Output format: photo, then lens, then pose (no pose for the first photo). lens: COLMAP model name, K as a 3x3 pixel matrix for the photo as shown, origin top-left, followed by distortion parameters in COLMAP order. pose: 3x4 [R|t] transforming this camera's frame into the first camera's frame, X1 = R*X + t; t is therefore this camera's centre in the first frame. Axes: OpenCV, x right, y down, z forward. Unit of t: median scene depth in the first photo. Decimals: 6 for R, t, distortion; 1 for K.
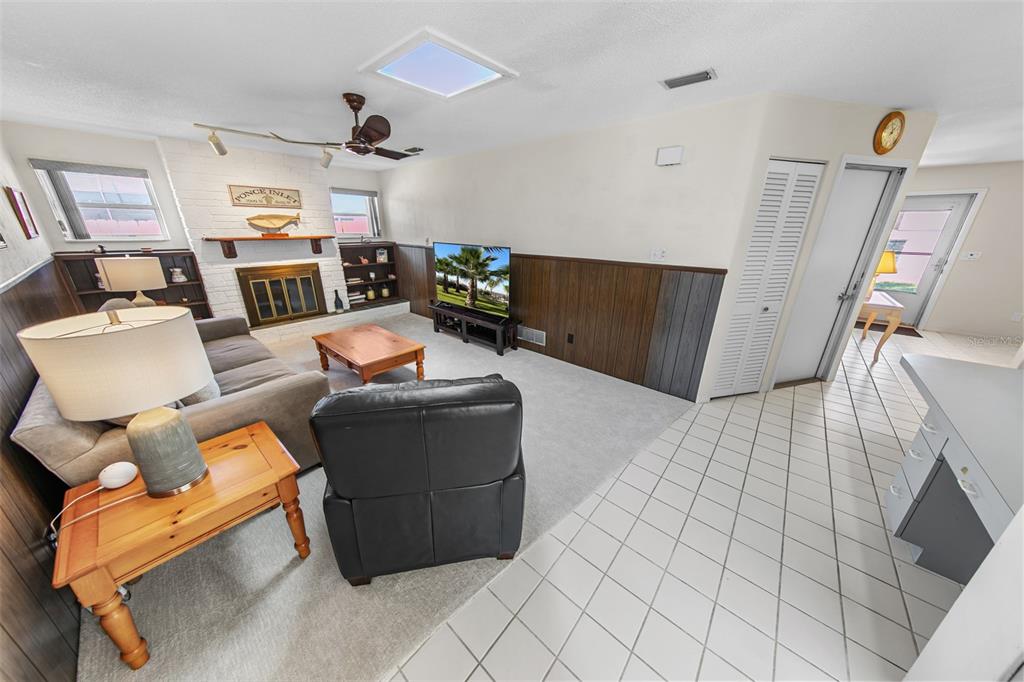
lens RADIAL K [[319.2, 0, 512.0], [0, 319.2, 341.0], [0, 0, 1]] dist [0.000351, 0.000062]
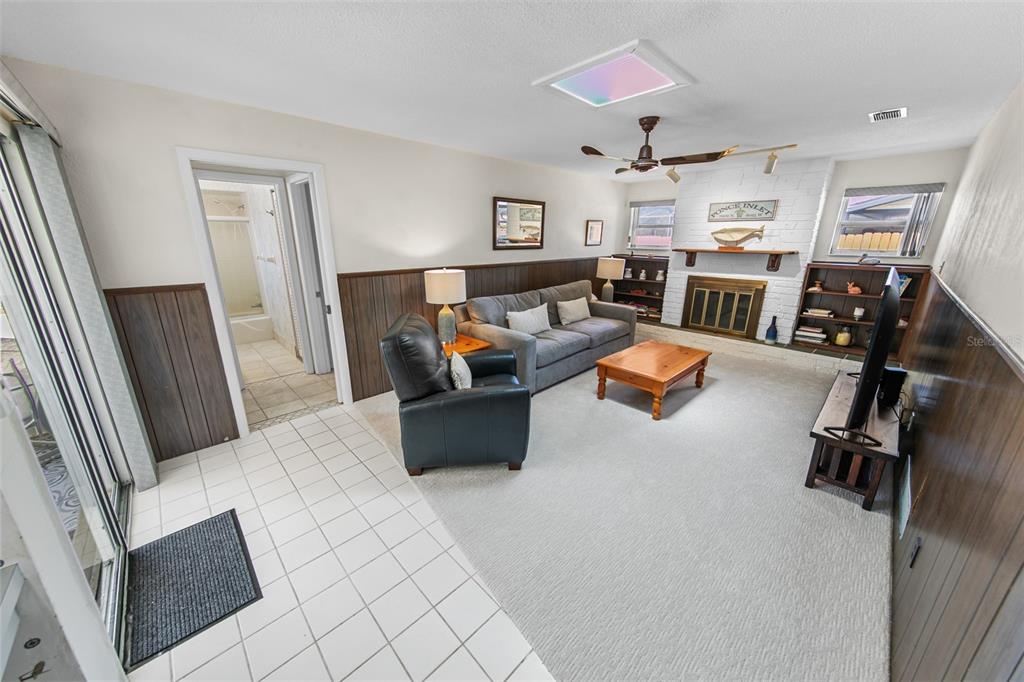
lens RADIAL K [[346.7, 0, 494.1], [0, 346.7, 332.0], [0, 0, 1]] dist [0.000487, -0.000014]
pose [[-0.079390, 0.259259, -0.962539, 0.407933], [-0.339960, 0.900659, 0.270631, -0.134334], [0.937083, 0.348710, 0.016634, 0.370812]]
